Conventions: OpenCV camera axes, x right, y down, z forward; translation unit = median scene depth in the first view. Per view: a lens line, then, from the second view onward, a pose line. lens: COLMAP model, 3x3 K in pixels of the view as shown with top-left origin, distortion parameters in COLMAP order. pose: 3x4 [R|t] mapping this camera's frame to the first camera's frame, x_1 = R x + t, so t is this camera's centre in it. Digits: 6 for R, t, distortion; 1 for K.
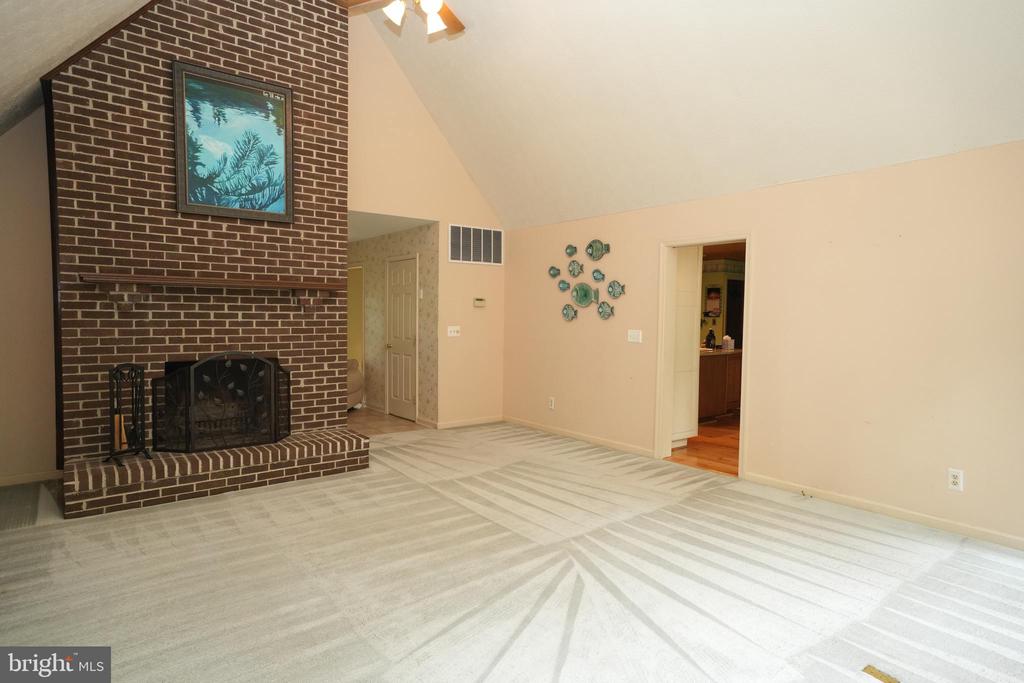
lens RADIAL K [[580.1, 0, 507.2], [0, 580.1, 342.1], [0, 0, 1]] dist [0.063348, 0.002056]
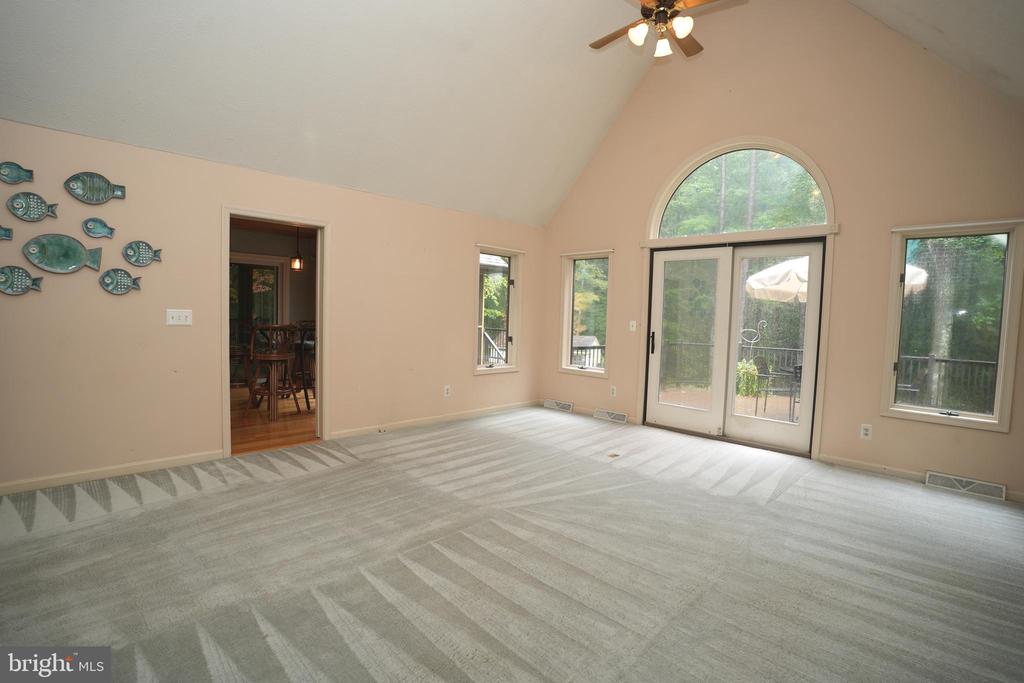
lens RADIAL K [[466.2, 0, 509.5], [0, 466.2, 338.5], [0, 0, 1]] dist [-0.023090, 0.000212]
pose [[-0.063565, -0.077384, 0.994973, -0.452783], [0.014794, 0.996807, 0.078471, -0.025354], [-0.997868, 0.019708, -0.062217, 0.633617]]
